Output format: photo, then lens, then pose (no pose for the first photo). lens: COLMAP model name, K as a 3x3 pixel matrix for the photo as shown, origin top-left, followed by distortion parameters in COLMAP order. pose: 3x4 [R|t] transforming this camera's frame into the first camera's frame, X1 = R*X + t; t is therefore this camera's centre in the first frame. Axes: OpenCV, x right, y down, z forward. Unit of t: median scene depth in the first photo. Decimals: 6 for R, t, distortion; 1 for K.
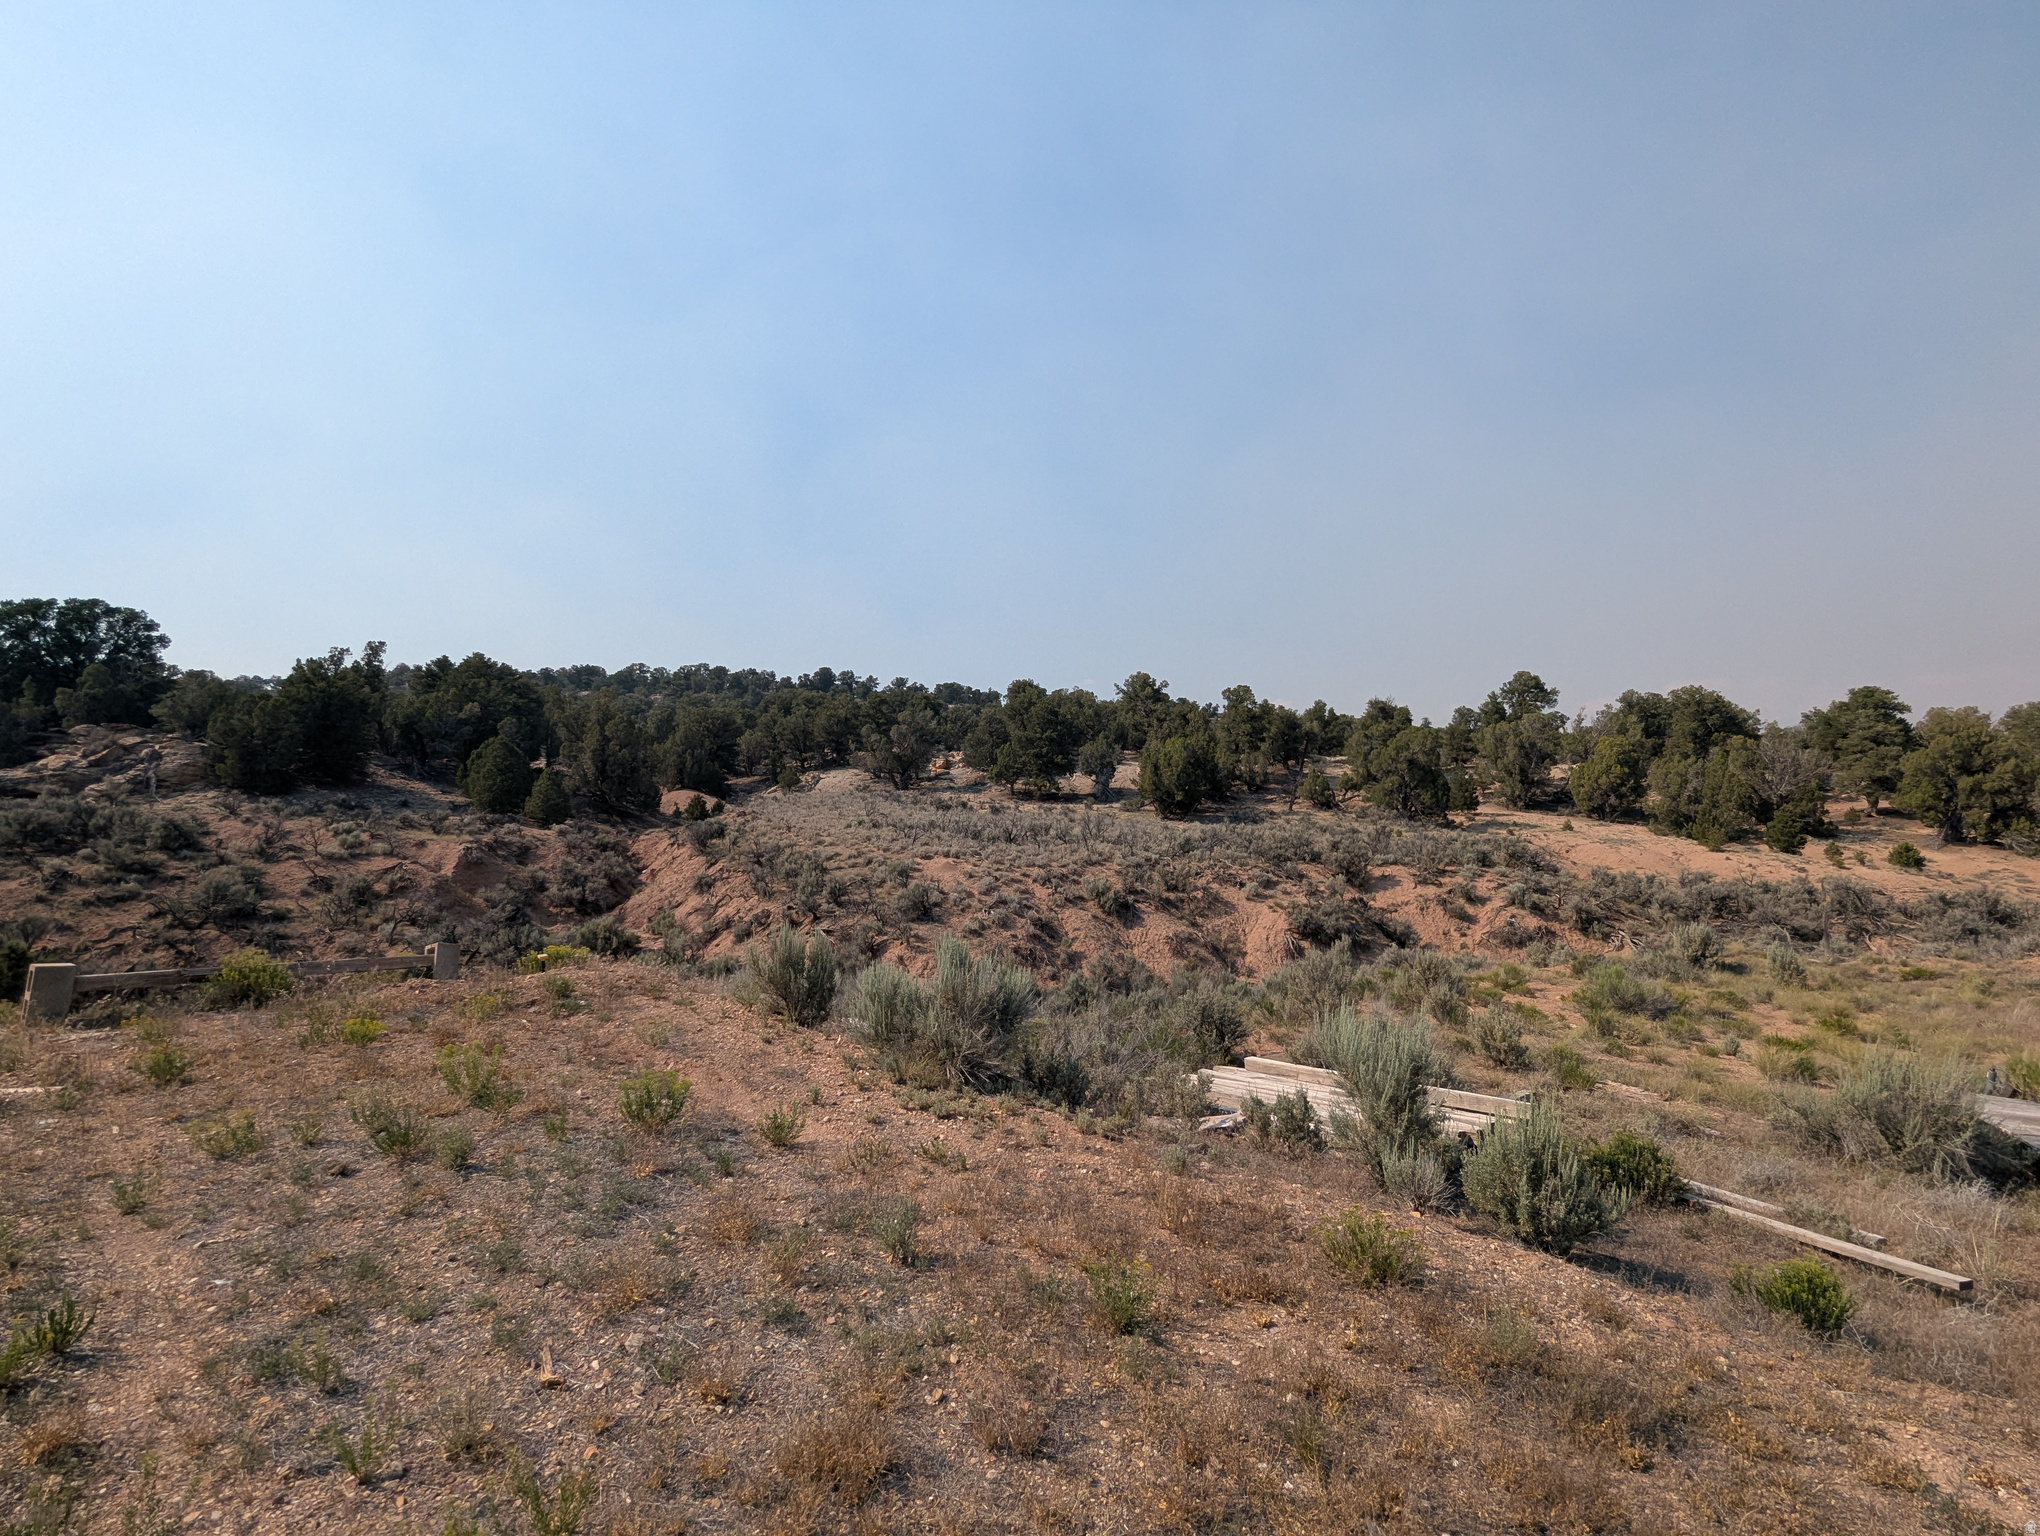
lens RADIAL K [[949.0, 0, 1020.2], [0, 949.0, 772.6], [0, 0, 1]] dist [0.001679, 0.000102]
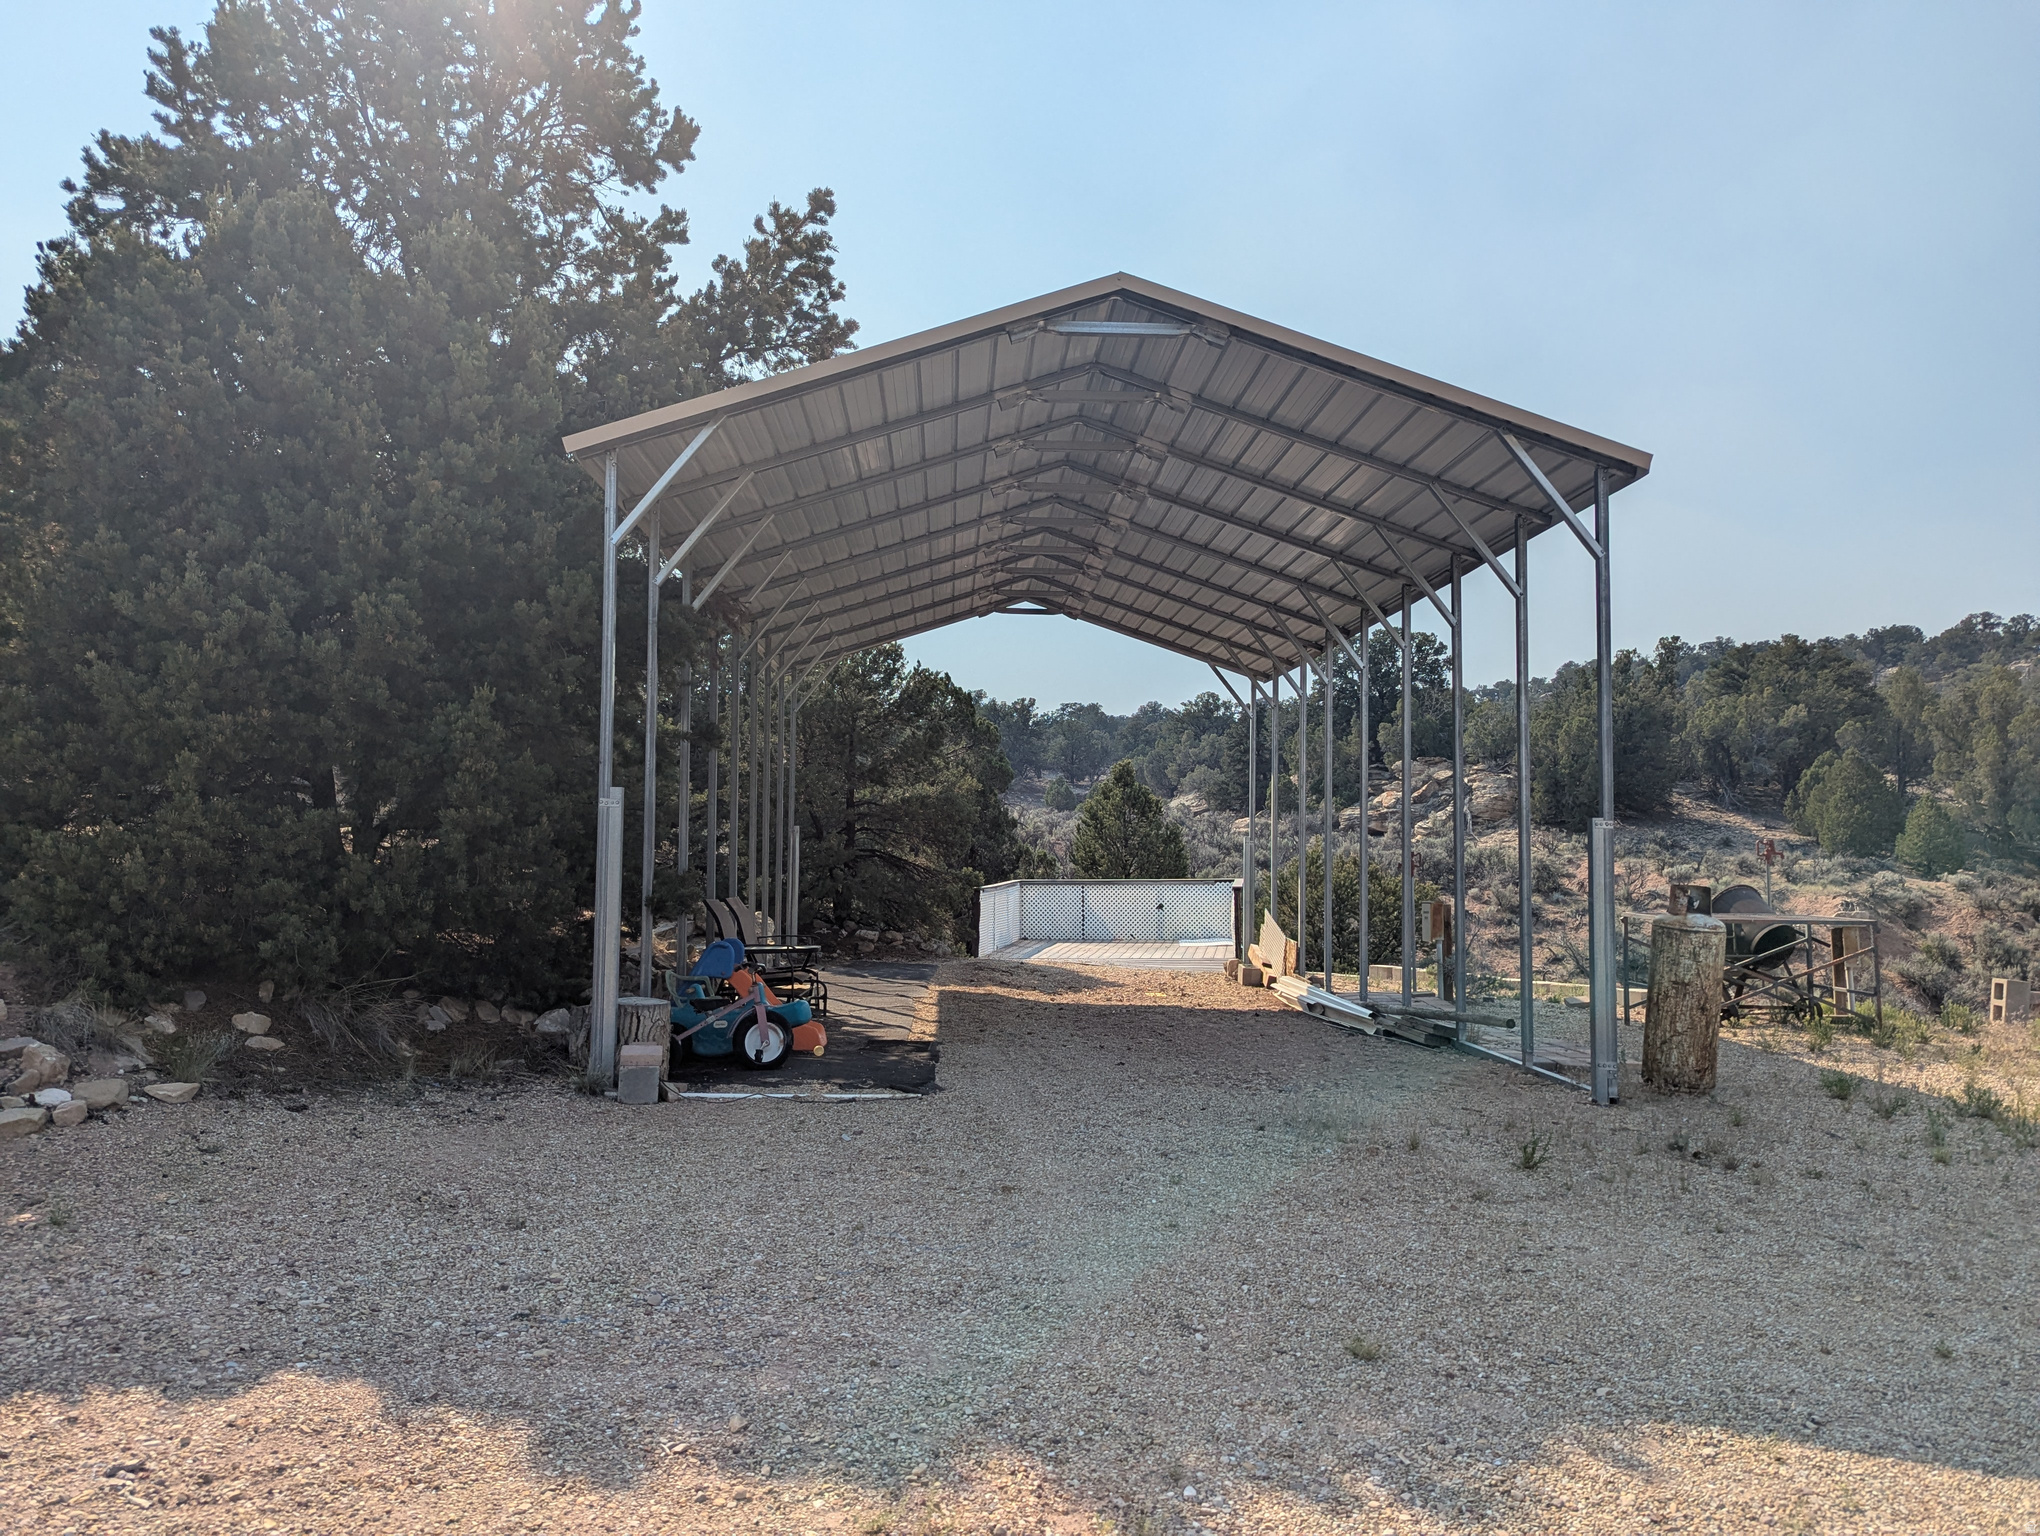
lens RADIAL K [[1434.3, 0, 1019.4], [0, 1434.3, 768.8], [0, 0, 1]] dist [0.004720, 0.001856]
pose [[0.575935, -0.038790, -0.816575, -0.021674], [0.024723, 0.999243, -0.030030, -0.007168], [0.817122, -0.002892, 0.576458, -0.157239]]
